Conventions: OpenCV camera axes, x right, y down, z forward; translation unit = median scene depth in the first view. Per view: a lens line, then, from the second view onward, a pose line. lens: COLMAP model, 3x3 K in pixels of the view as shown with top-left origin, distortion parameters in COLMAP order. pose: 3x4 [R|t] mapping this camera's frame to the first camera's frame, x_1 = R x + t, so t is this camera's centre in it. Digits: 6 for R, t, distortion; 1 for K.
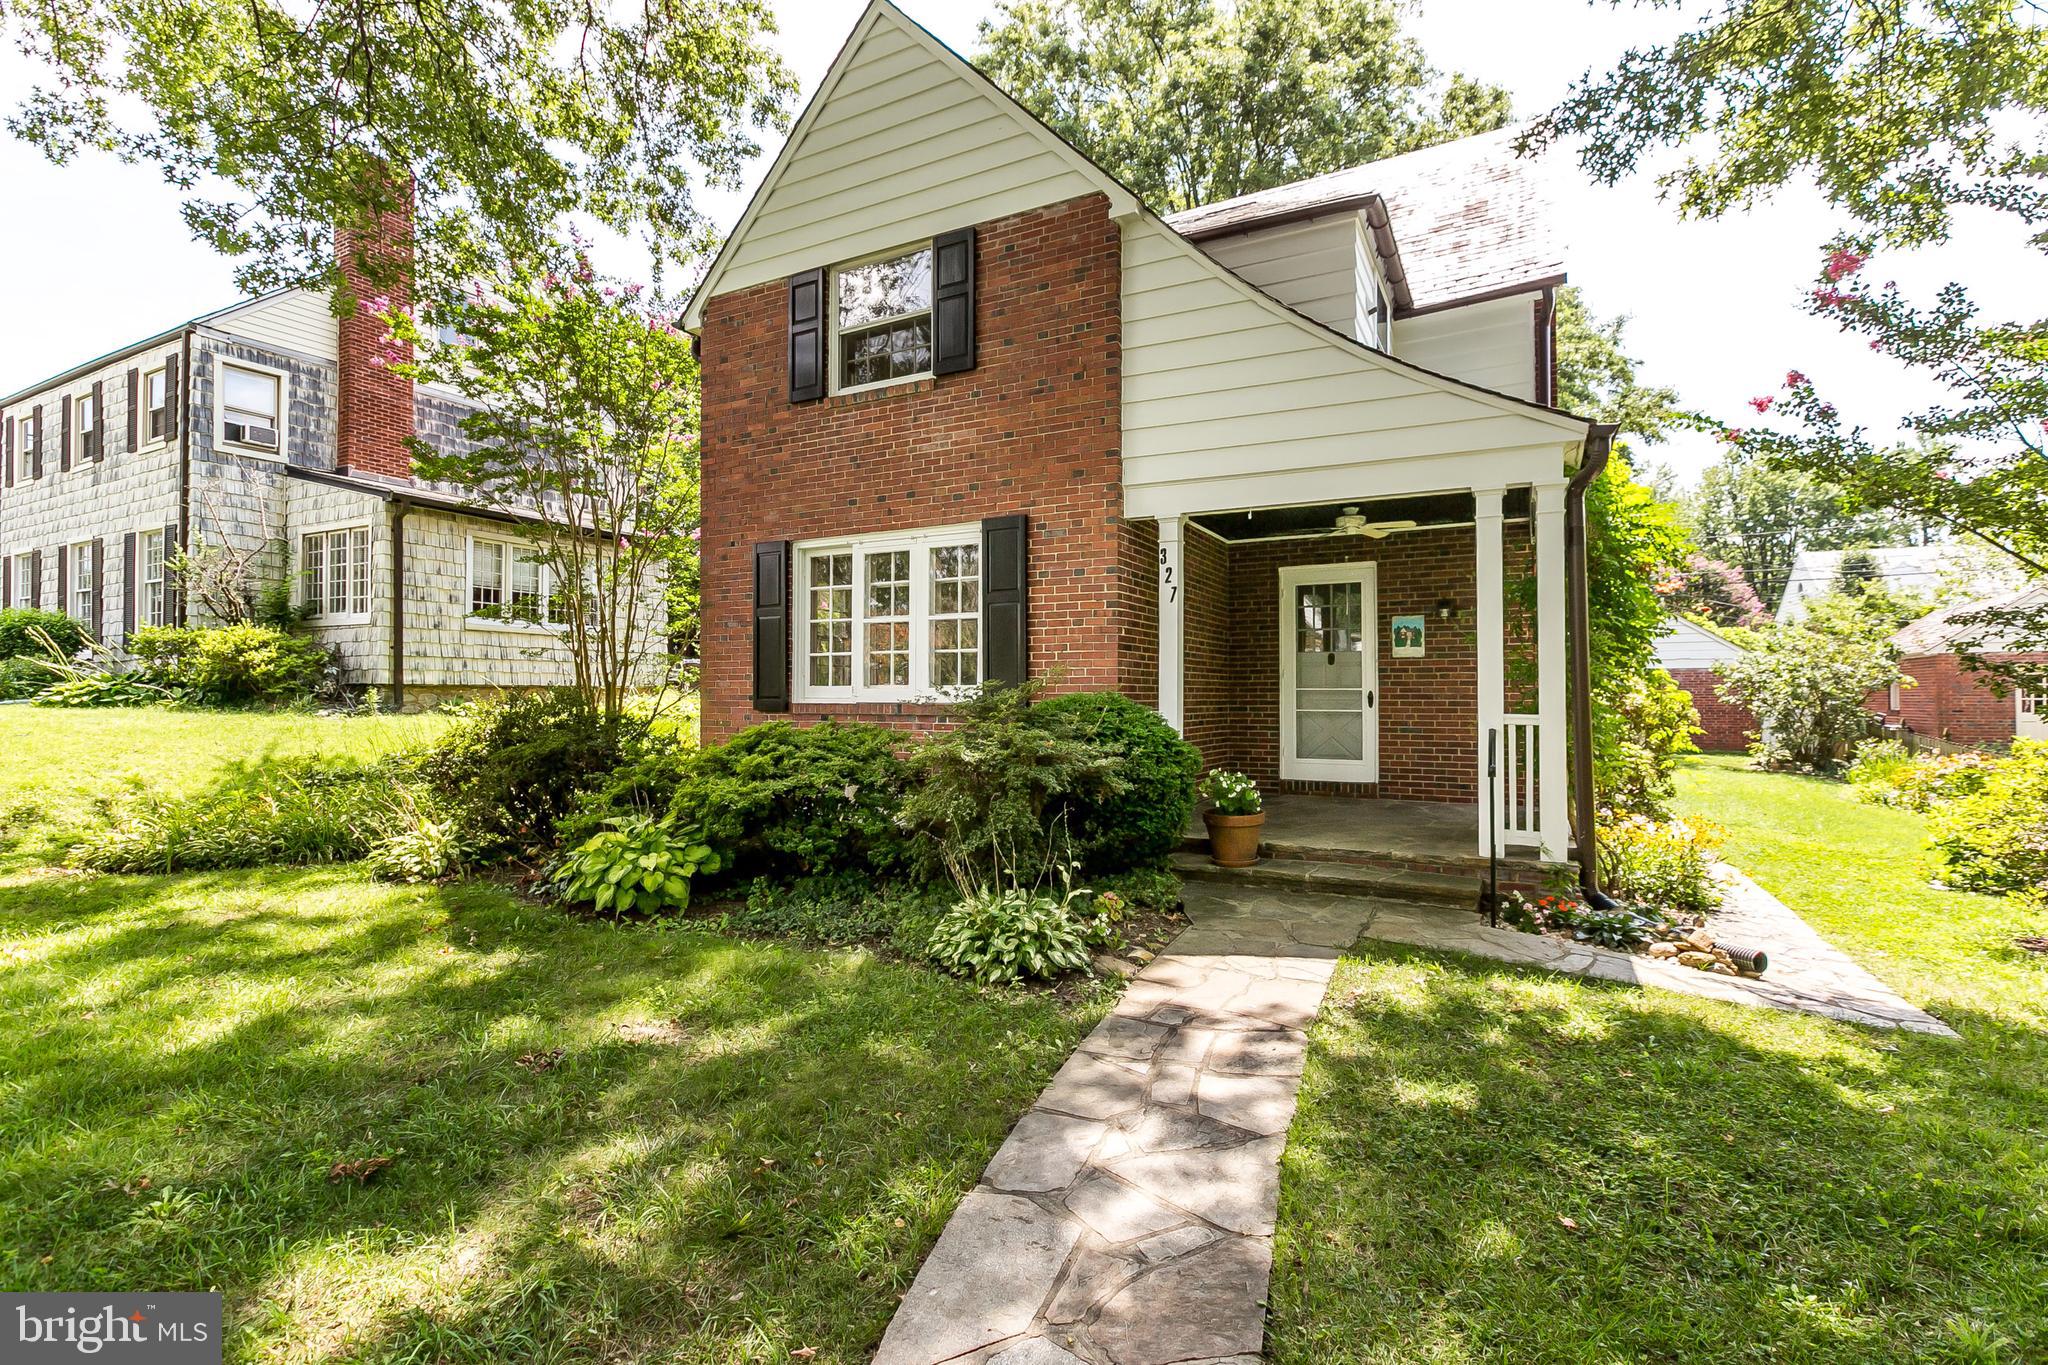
lens RADIAL K [[943.5, 0, 1009.0], [0, 943.5, 676.7], [0, 0, 1]] dist [0.019962, 0.001015]
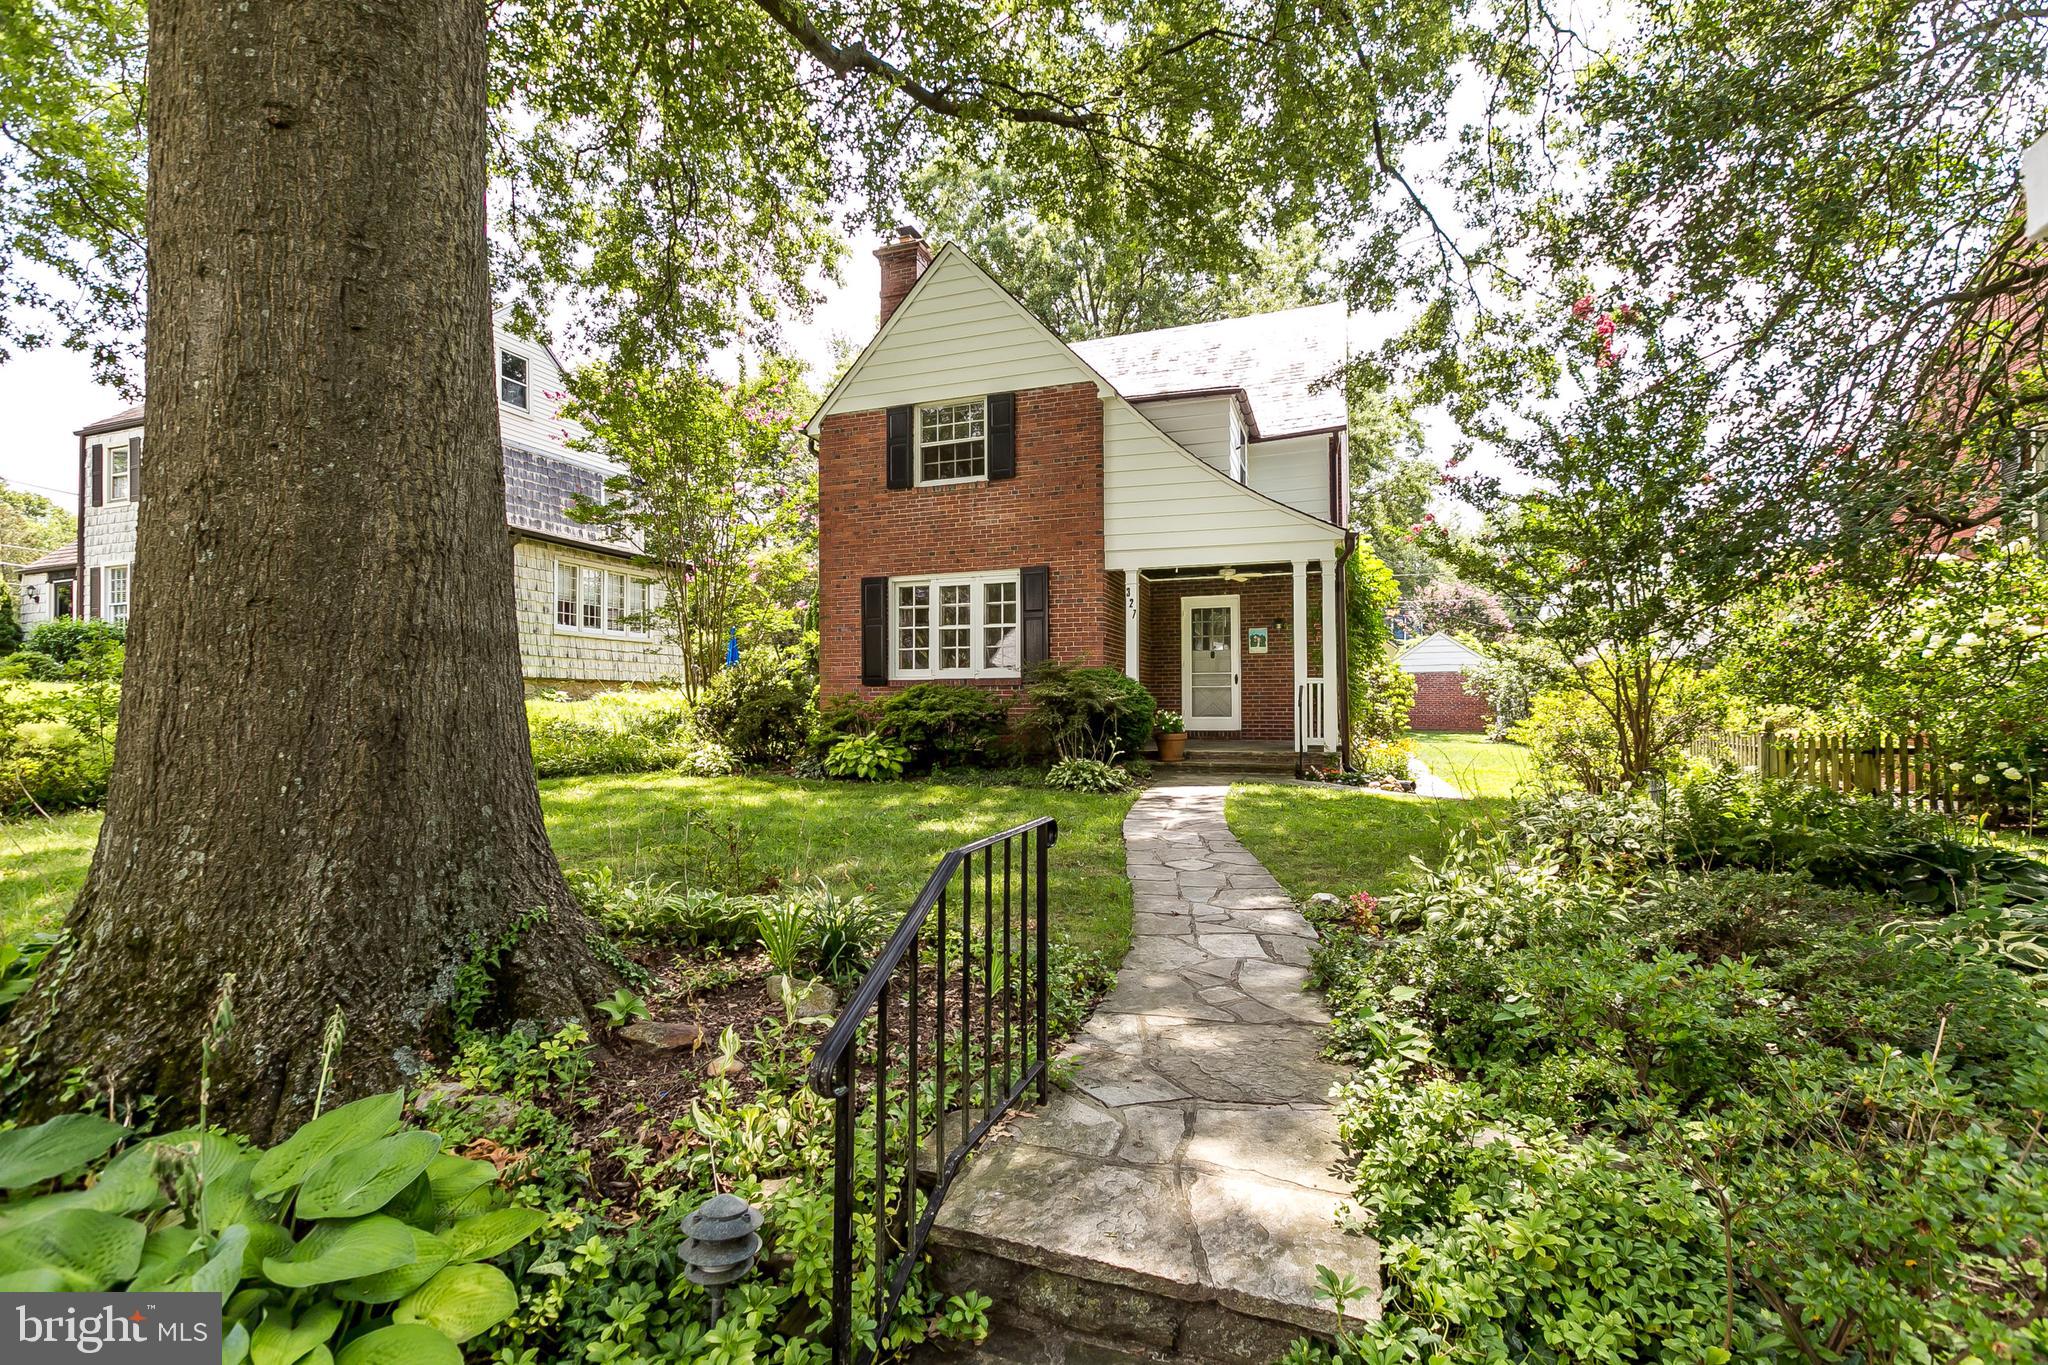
lens RADIAL K [[943.5, 0, 1033.5], [0, 943.5, 693.5], [0, 0, 1]] dist [0.019962, 0.001015]
pose [[0.984861, -0.003704, 0.173306, -0.283208], [0.003348, 0.999992, 0.002343, 0.050301], [-0.173314, -0.001727, 0.984865, -0.627399]]
